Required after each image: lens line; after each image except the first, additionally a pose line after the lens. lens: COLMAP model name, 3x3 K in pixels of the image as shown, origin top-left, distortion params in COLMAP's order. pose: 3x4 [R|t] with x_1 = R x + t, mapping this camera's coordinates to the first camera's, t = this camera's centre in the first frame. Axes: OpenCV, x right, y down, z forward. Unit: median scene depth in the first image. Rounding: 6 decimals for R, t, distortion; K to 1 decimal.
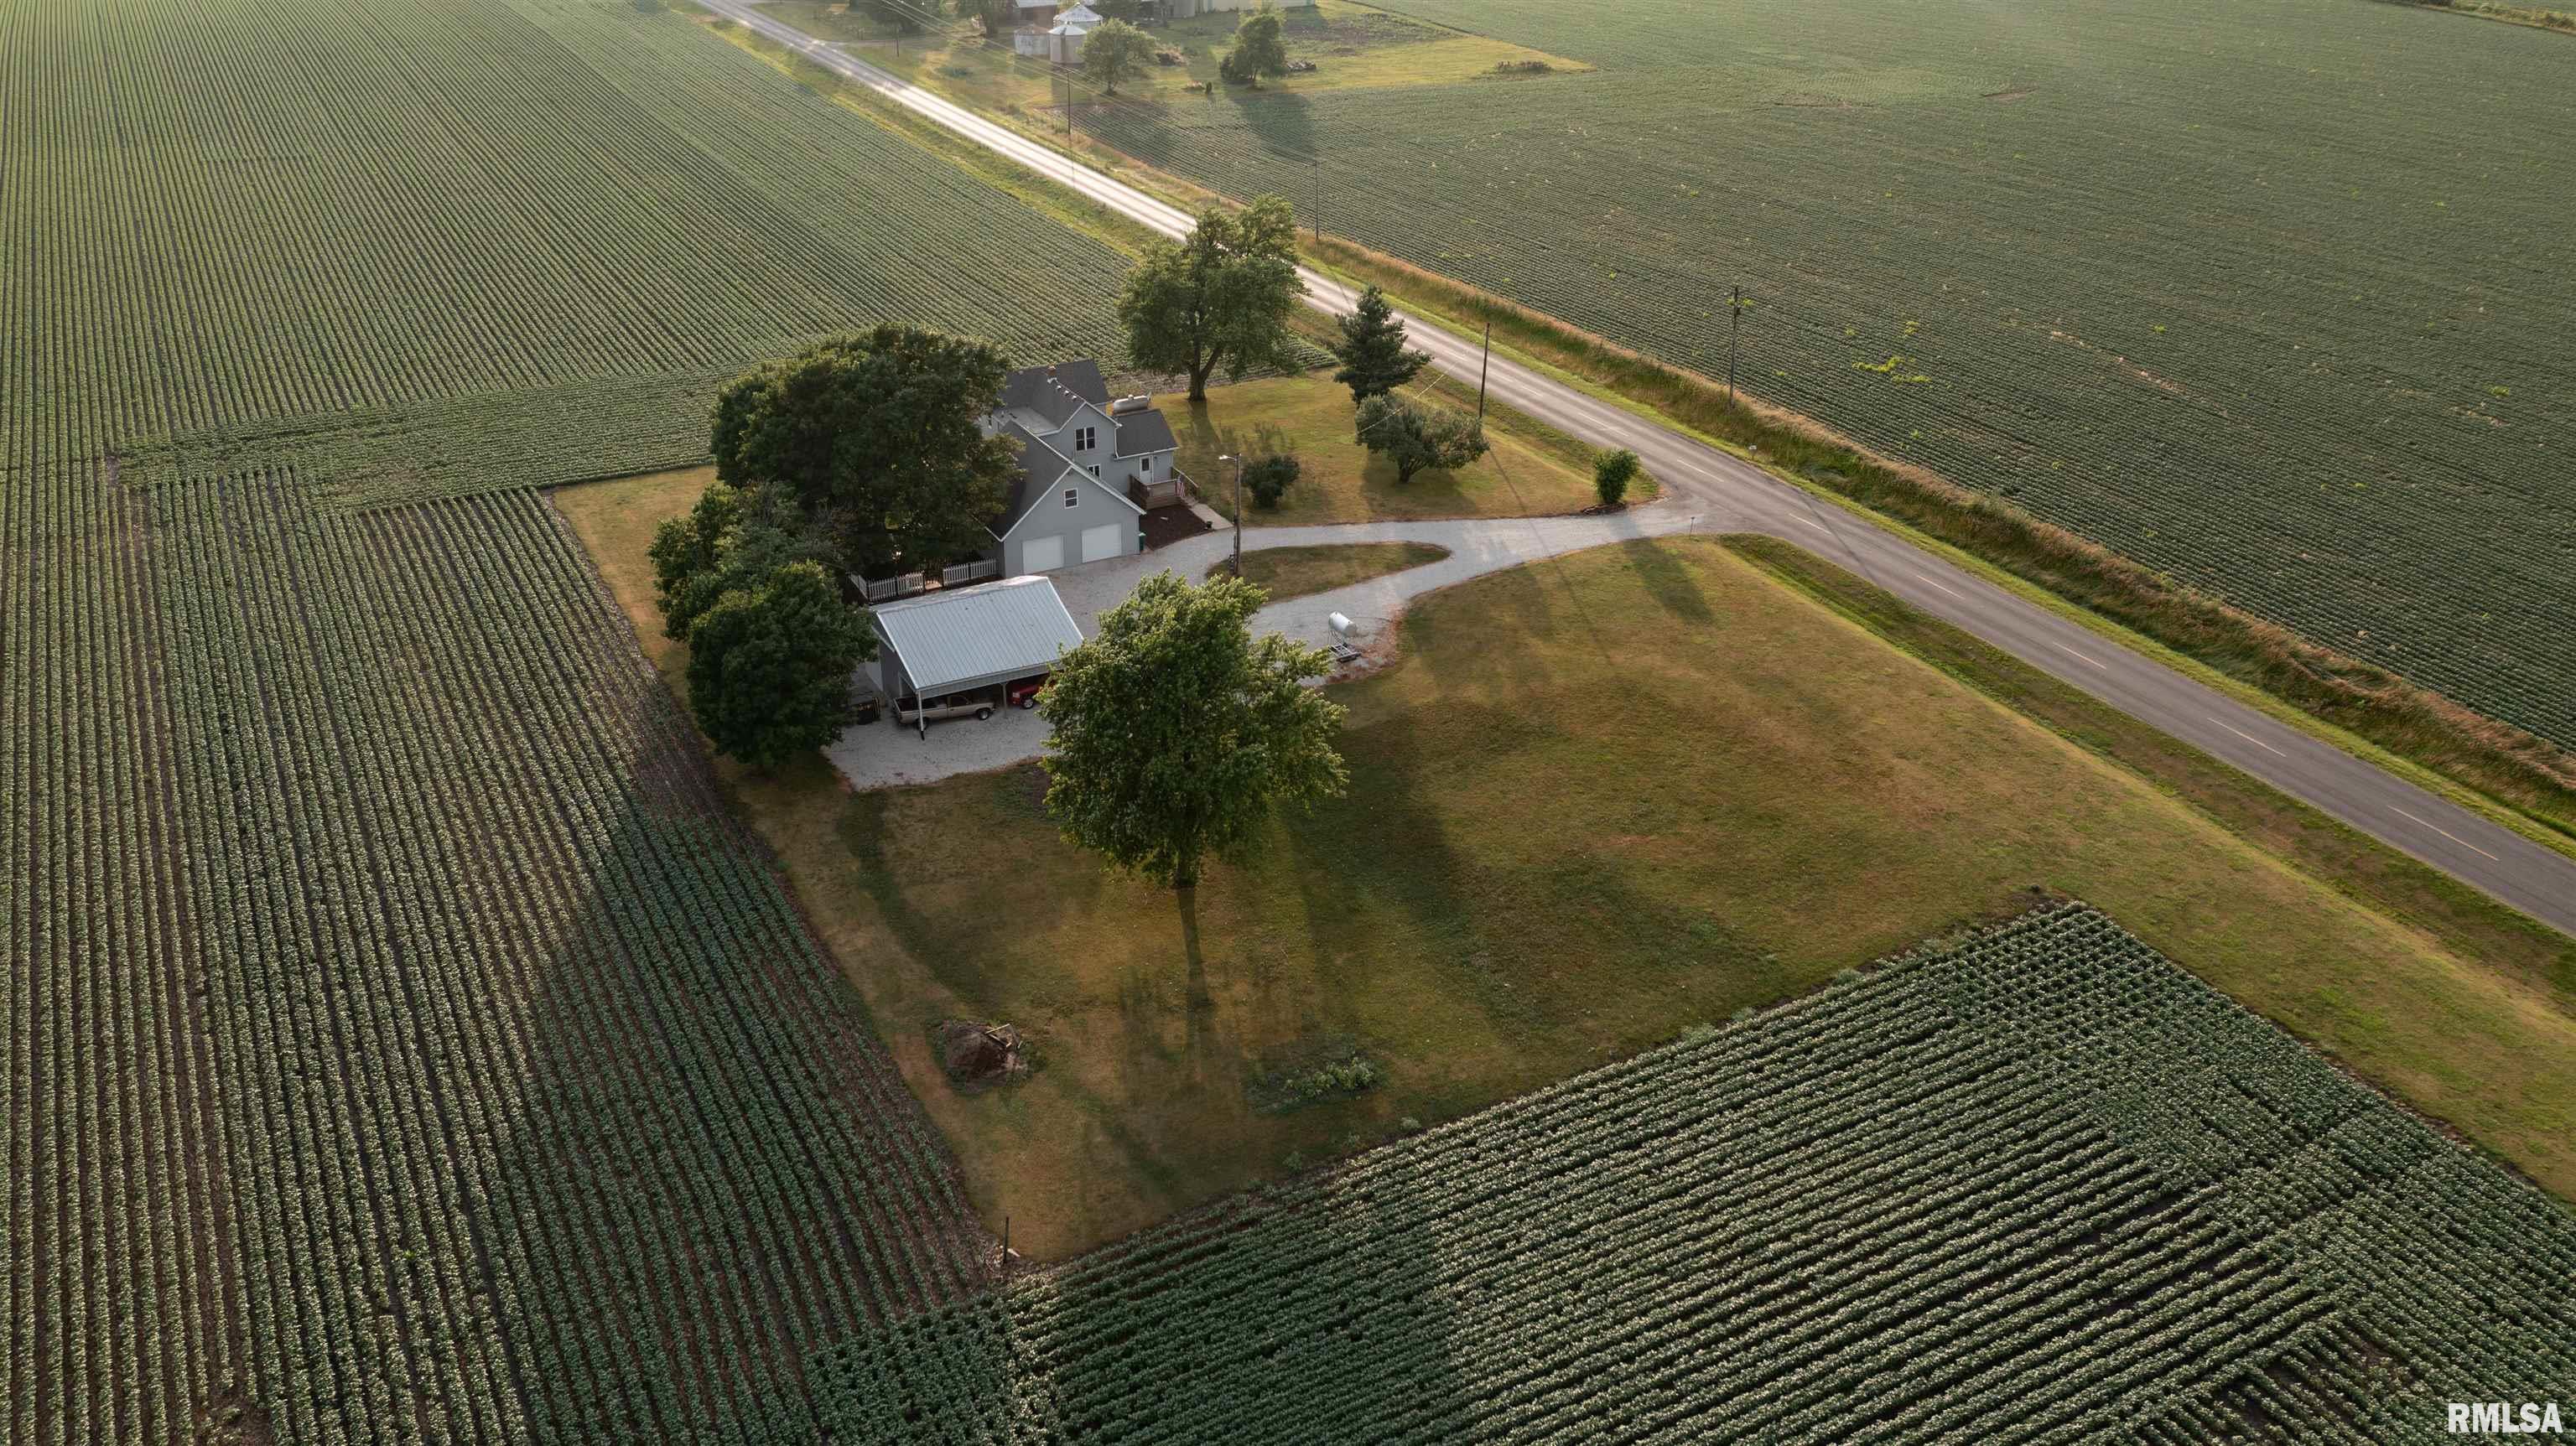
lens RADIAL K [[2070.6, 0, 1293.3], [0, 2070.6, 732.3], [0, 0, 1]] dist [-0.008695, 0.002480]
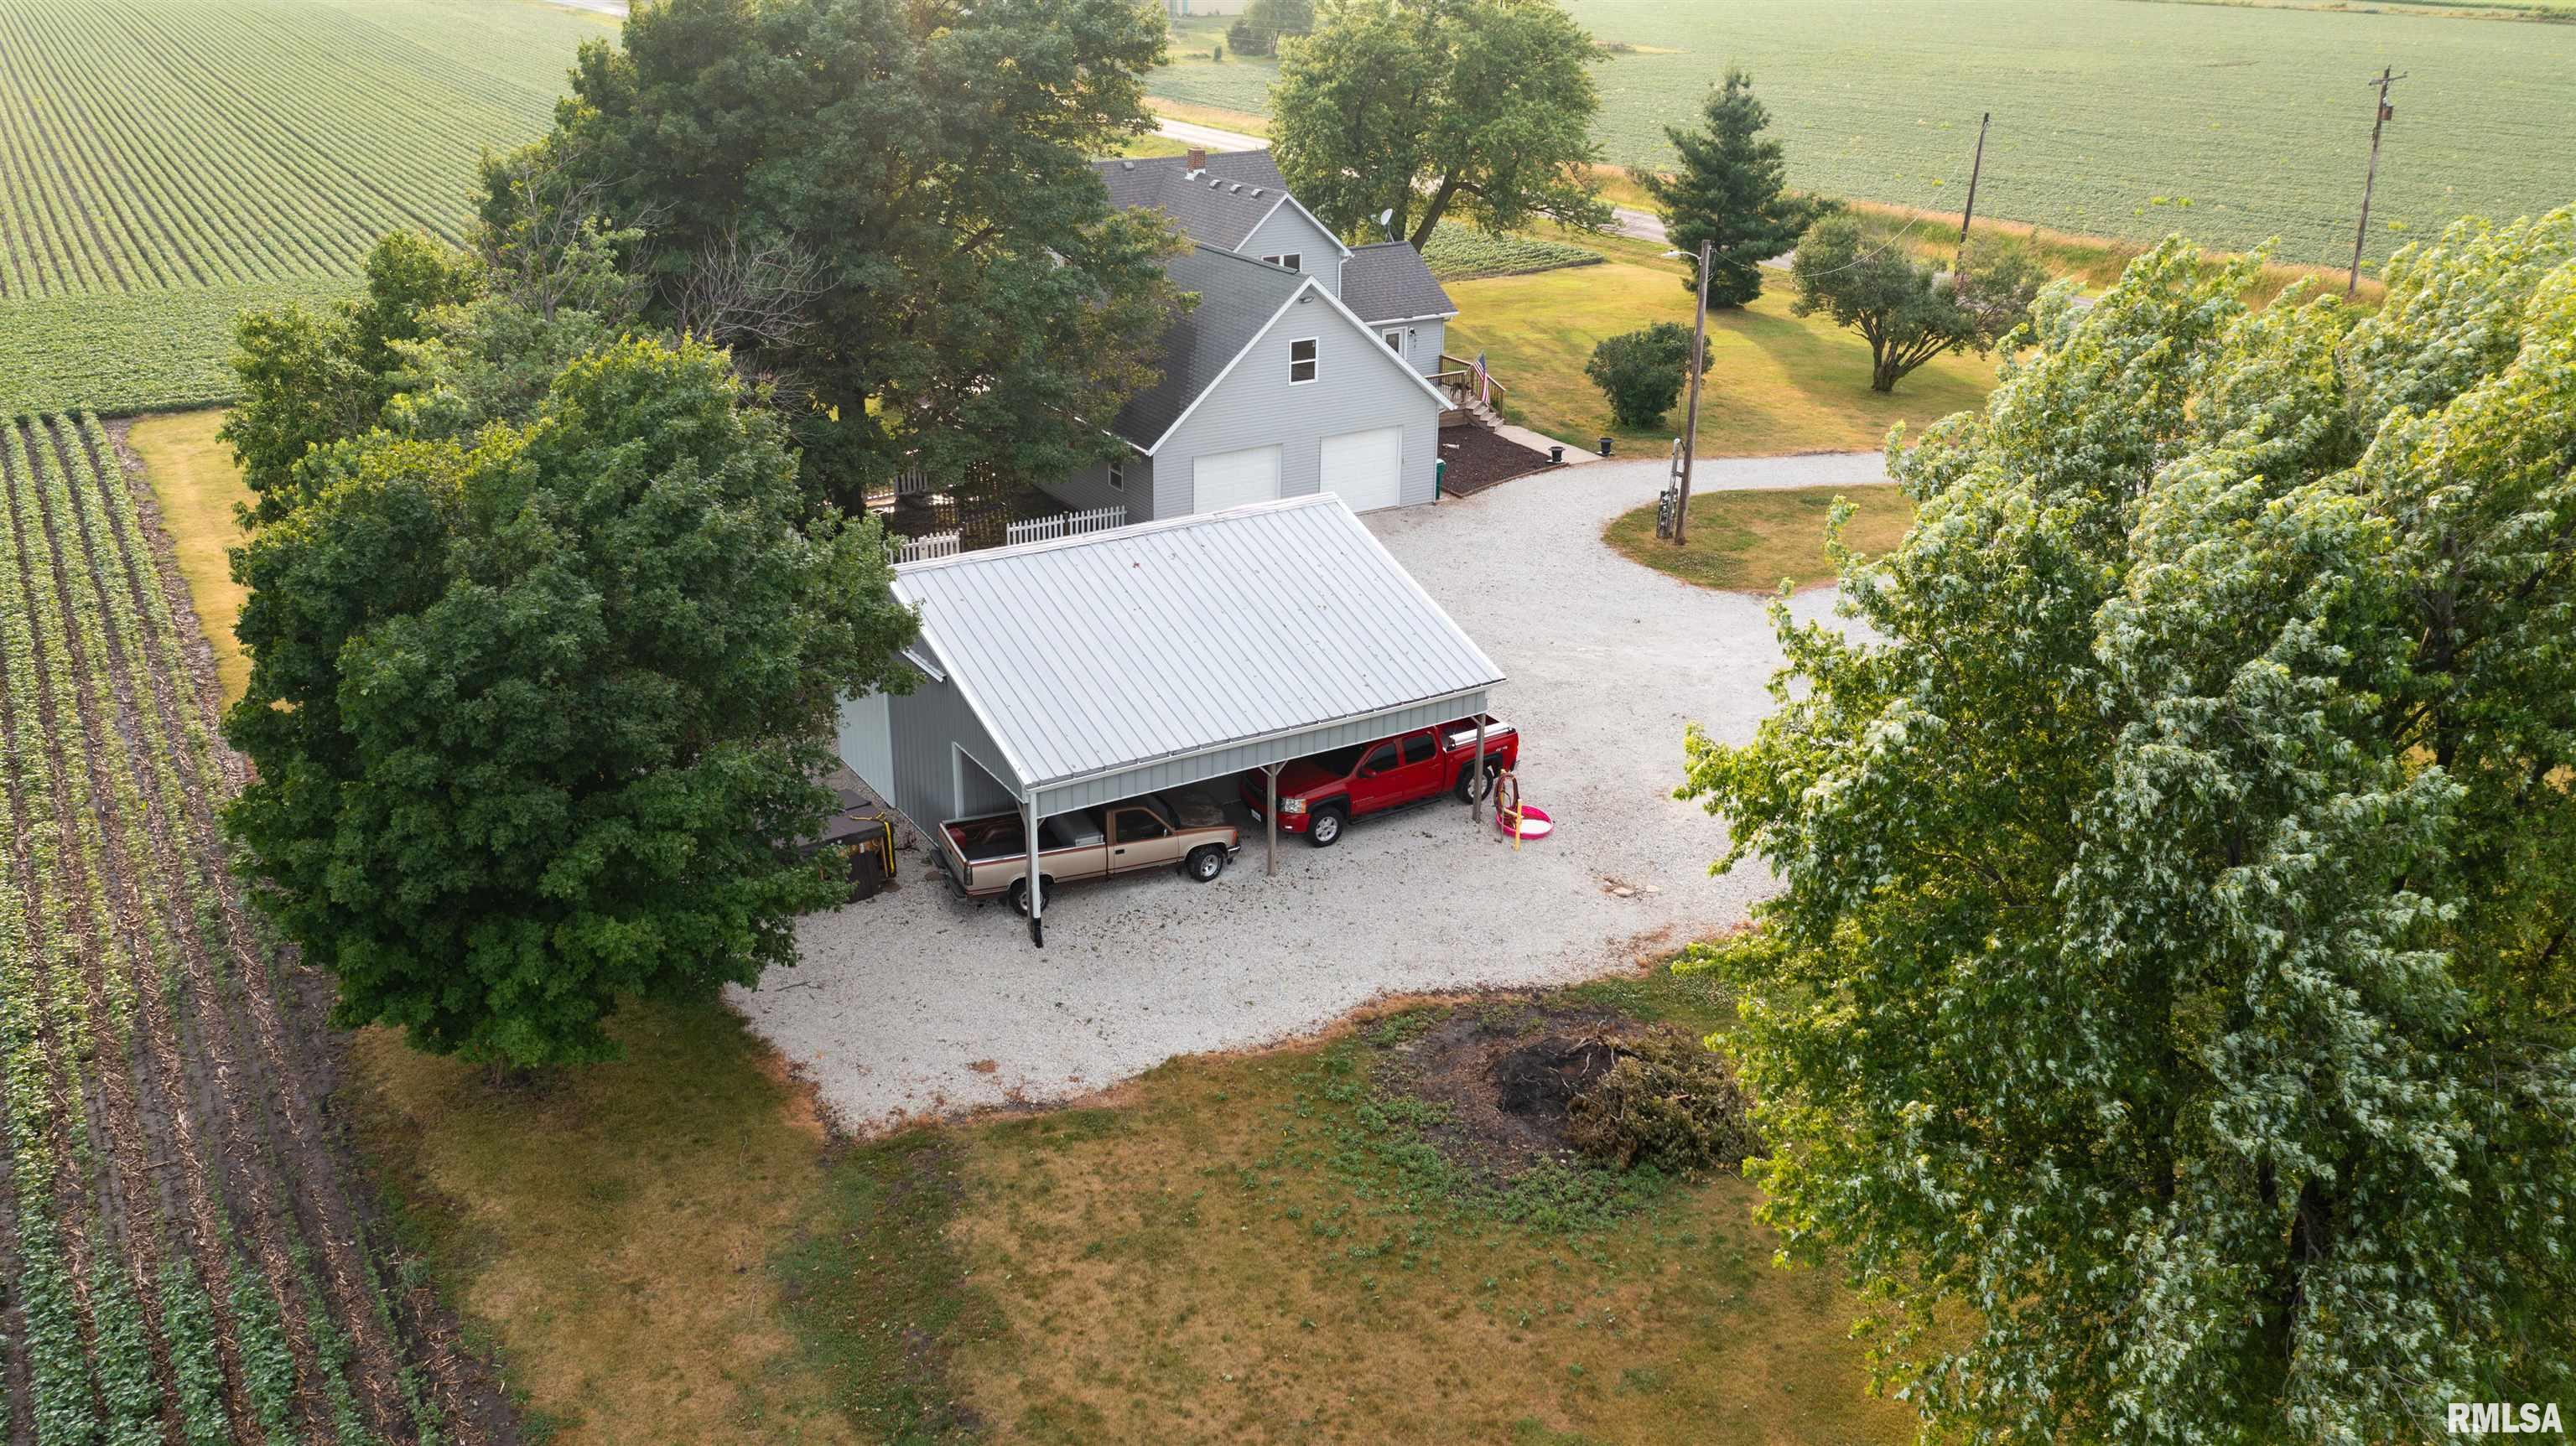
lens RADIAL K [[2070.6, 0, 1284.7], [0, 2070.6, 708.7], [0, 0, 1]] dist [-0.008695, 0.002480]
pose [[0.998438, -0.020119, 0.052129, -0.157279], [0.024782, 0.995598, -0.090394, -0.003061], [-0.050081, 0.091544, 0.994541, 0.676515]]
